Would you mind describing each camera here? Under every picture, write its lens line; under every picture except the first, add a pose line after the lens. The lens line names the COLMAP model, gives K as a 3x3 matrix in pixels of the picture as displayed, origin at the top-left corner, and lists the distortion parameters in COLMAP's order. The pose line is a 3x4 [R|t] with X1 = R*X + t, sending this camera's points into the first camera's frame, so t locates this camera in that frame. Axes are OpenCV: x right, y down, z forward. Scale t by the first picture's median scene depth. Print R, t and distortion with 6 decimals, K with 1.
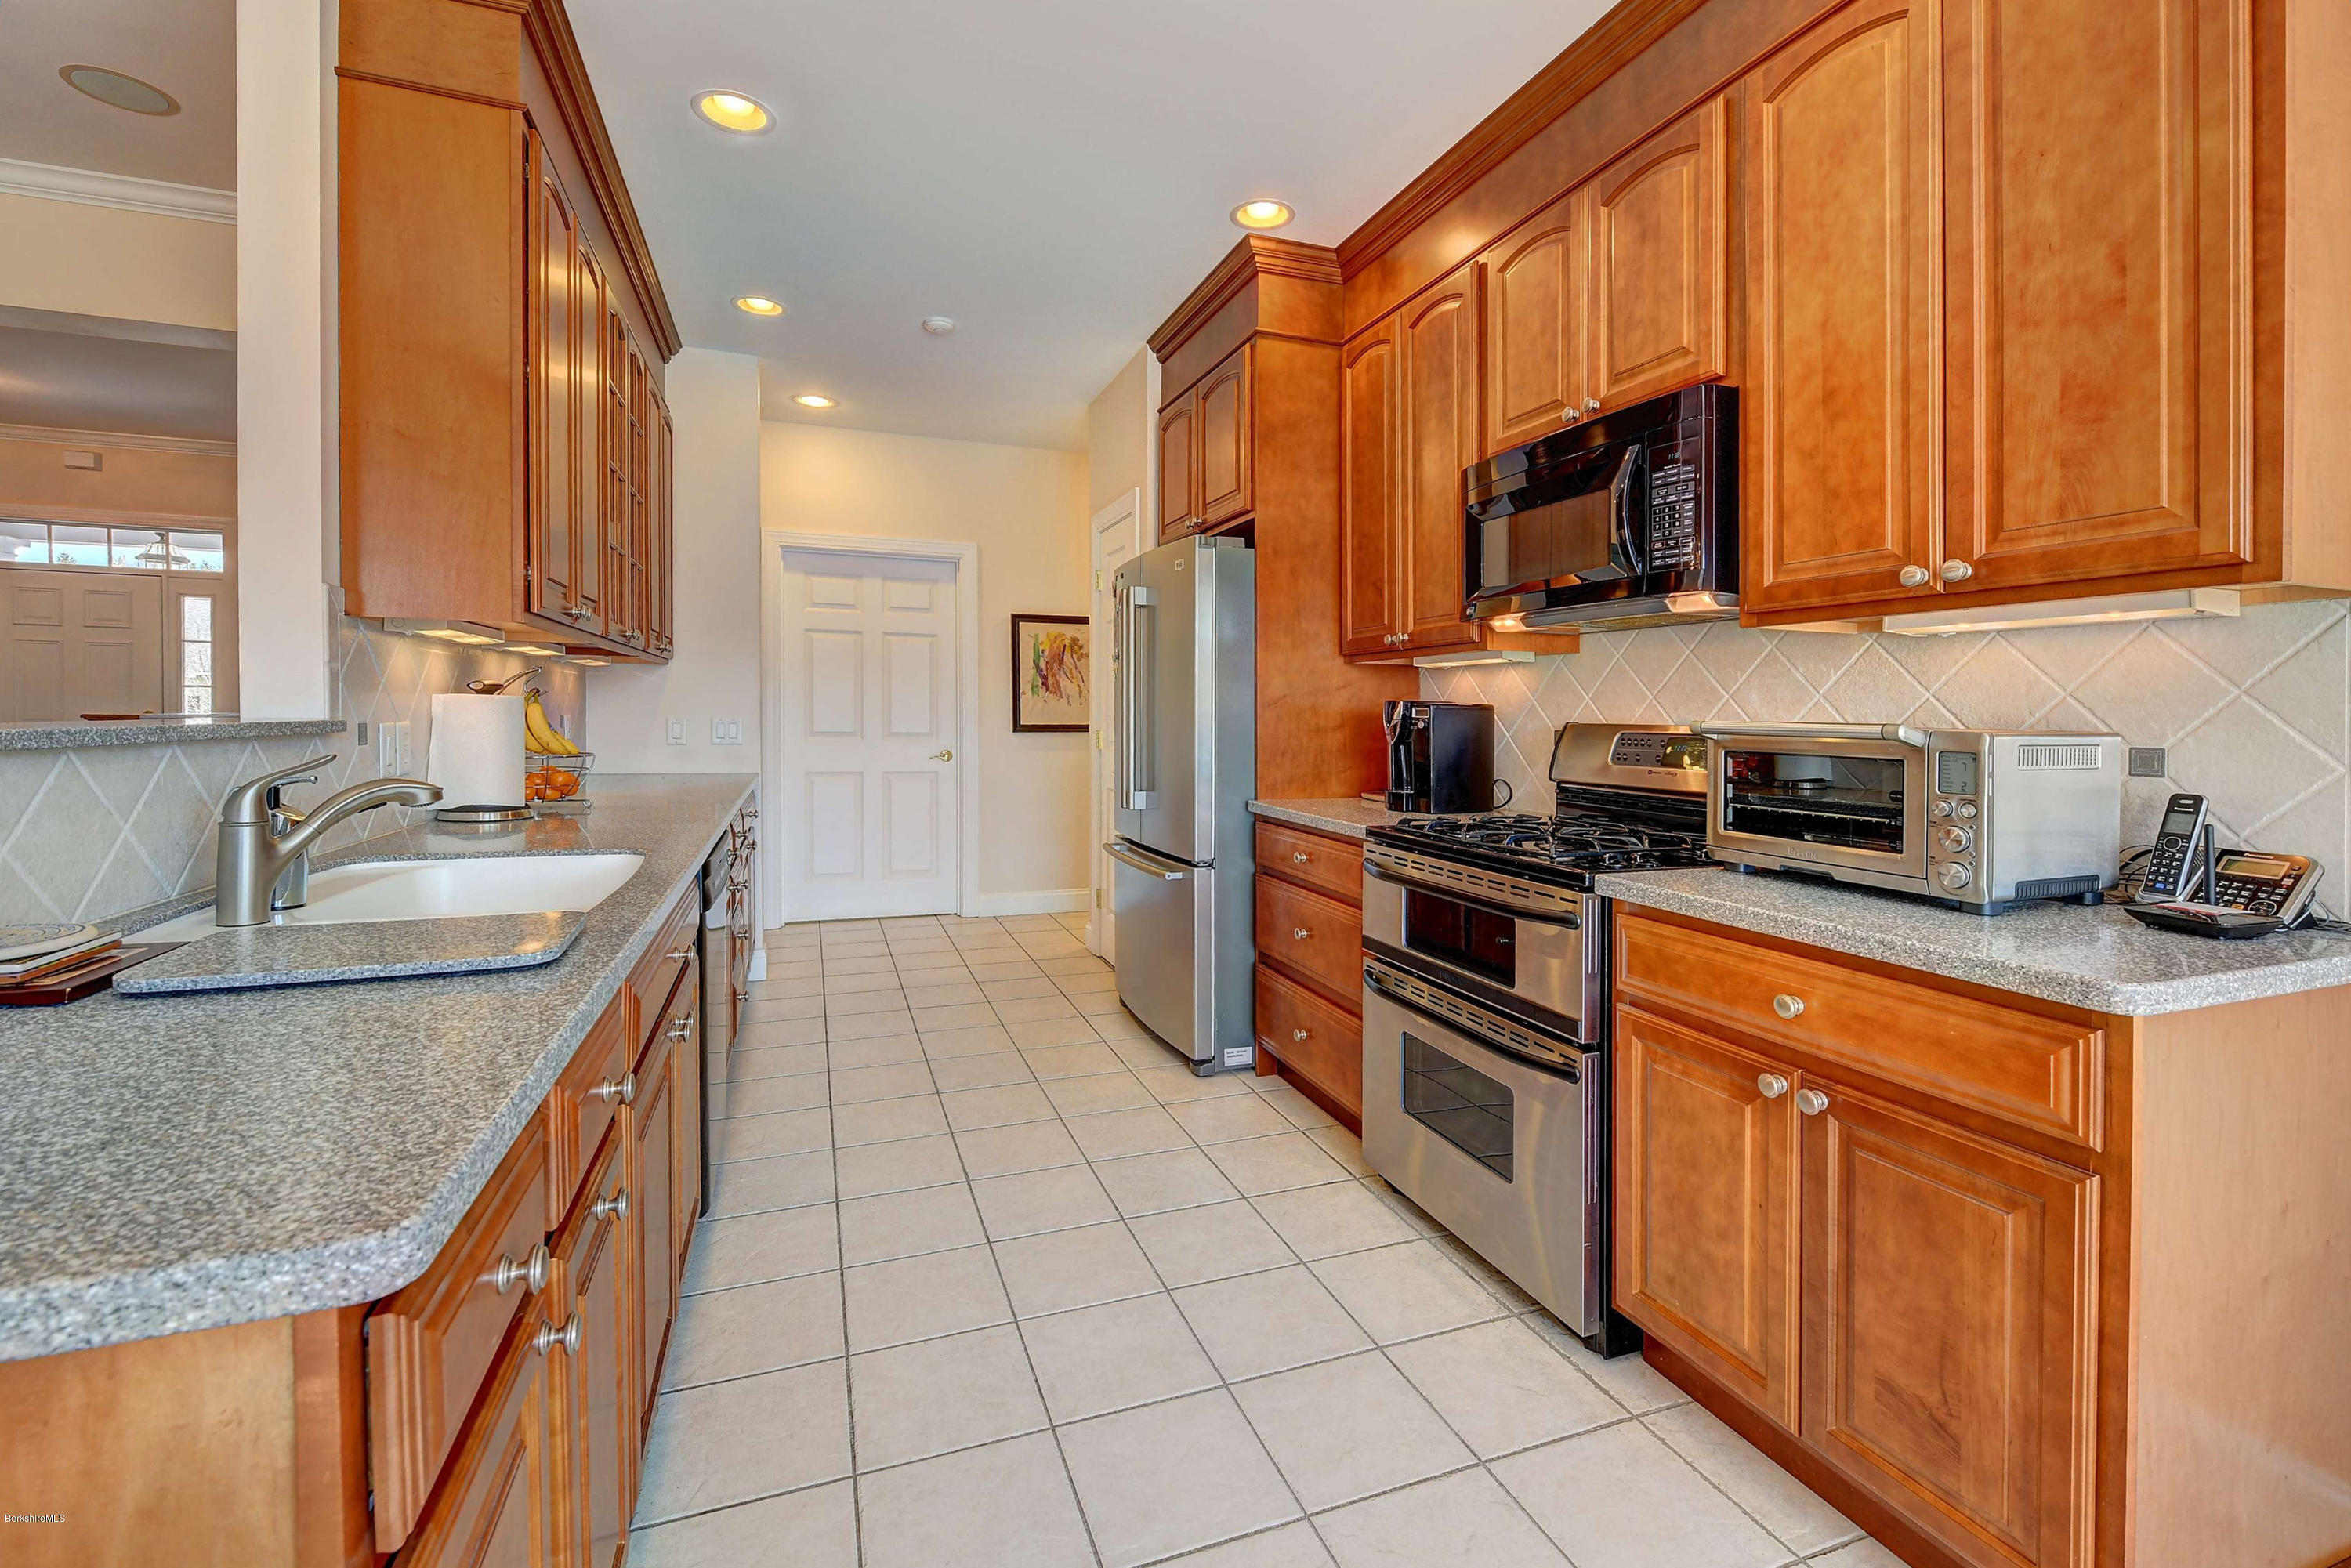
lens RADIAL K [[940.2, 0, 1162.9], [0, 940.2, 729.7], [0, 0, 1]] dist [0.001504, -0.001737]
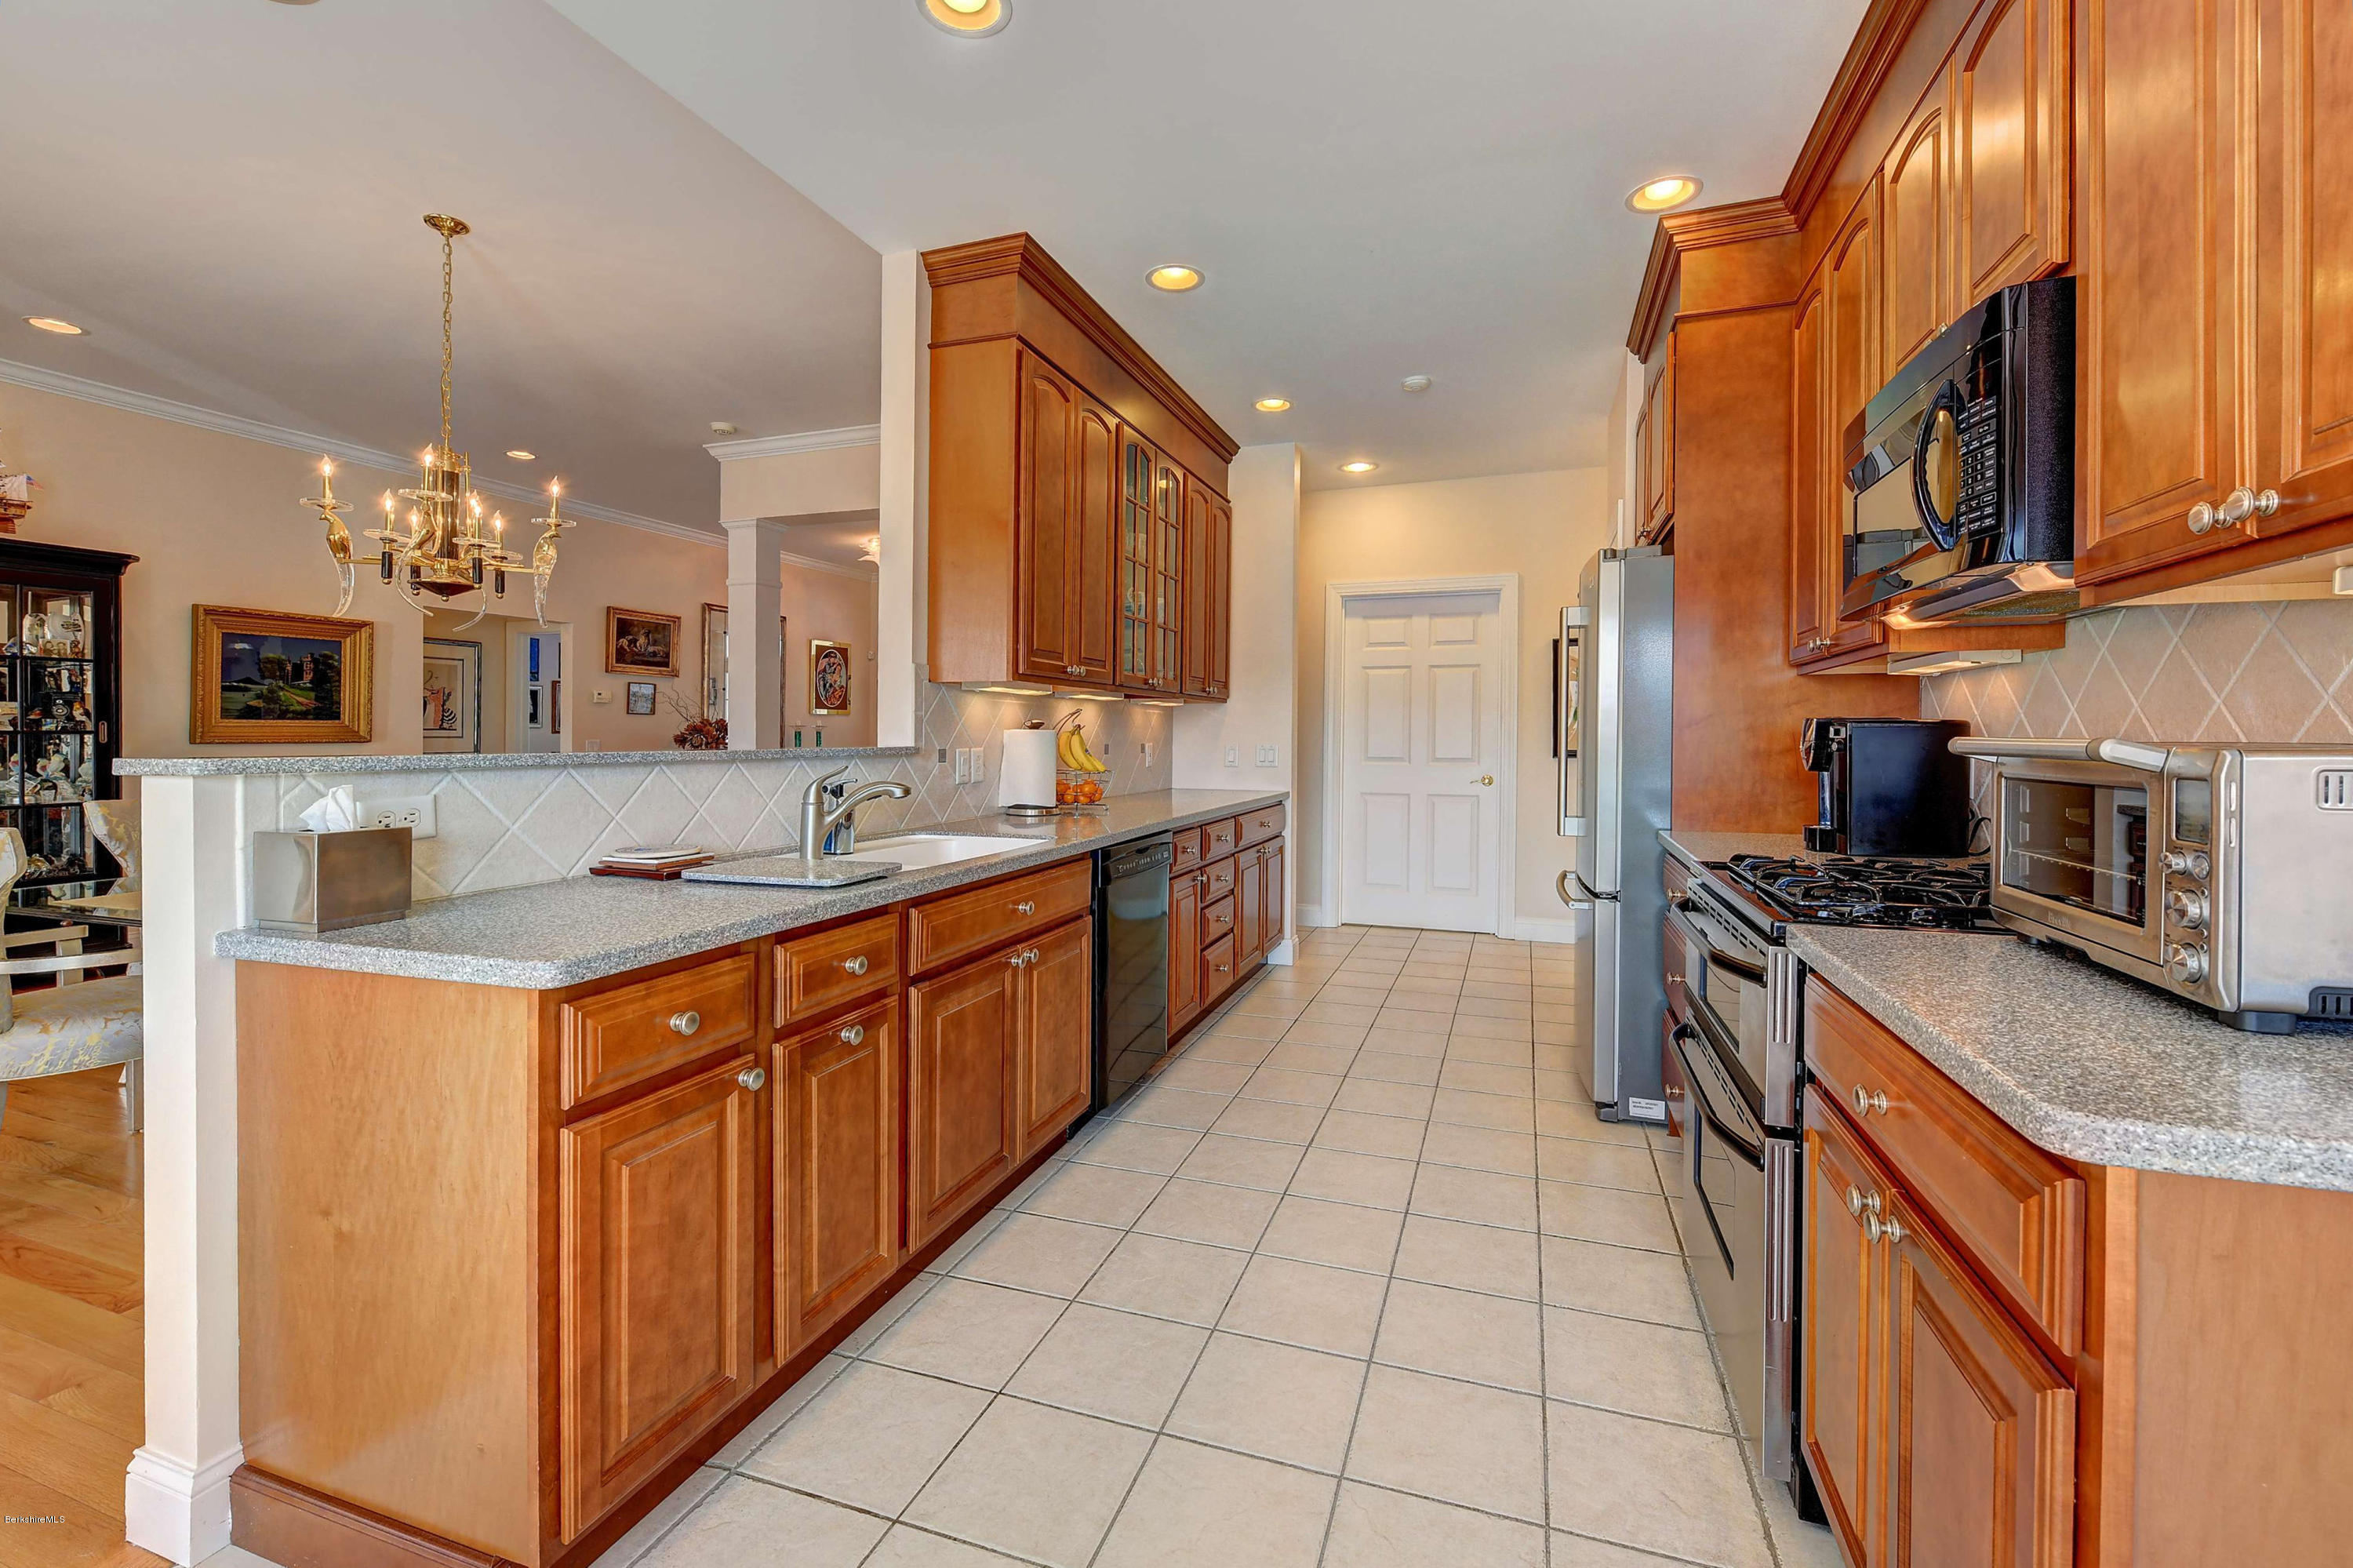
lens RADIAL K [[941.0, 0, 1258.2], [0, 941.0, 743.5], [0, 0, 1]] dist [0.001504, -0.001737]
pose [[0.799345, -0.007843, -0.600822, 0.337700], [-0.001243, 0.999891, -0.014706, 0.004332], [0.600872, 0.012501, 0.799248, 0.030909]]
